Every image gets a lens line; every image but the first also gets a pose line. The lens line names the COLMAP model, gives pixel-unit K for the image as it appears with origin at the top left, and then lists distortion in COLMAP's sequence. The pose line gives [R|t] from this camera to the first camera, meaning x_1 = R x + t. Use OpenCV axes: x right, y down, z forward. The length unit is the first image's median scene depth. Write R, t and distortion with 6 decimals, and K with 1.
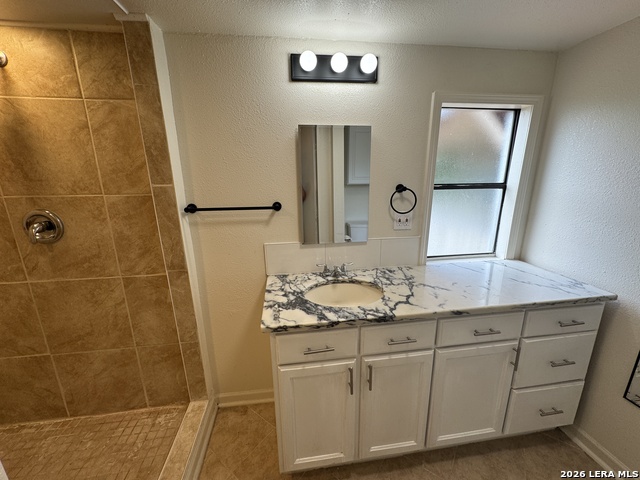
lens RADIAL K [[256.0, 0, 320.6], [0, 256.0, 238.6], [0, 0, 1]] dist [-0.000117, 0.000266]
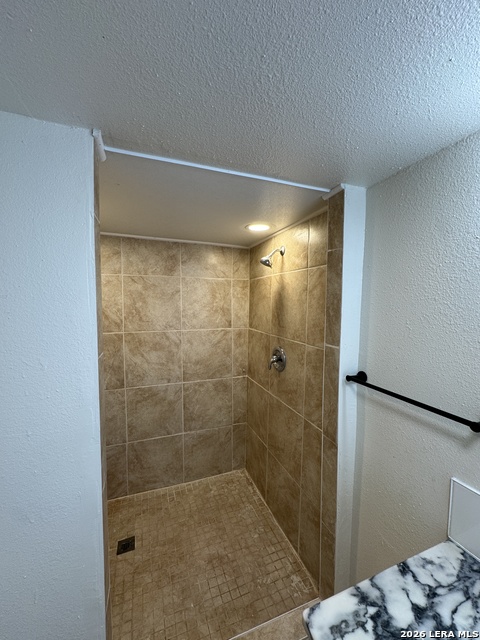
lens RADIAL K [[256.0, 0, 239.9], [0, 256.0, 319.7], [0, 0, 1]] dist [-0.000117, 0.000266]
pose [[0.222364, 0.082254, -0.971488, 0.204240], [-0.250121, 0.967899, 0.024700, -0.231908], [0.942334, 0.237497, 0.235800, 0.418967]]
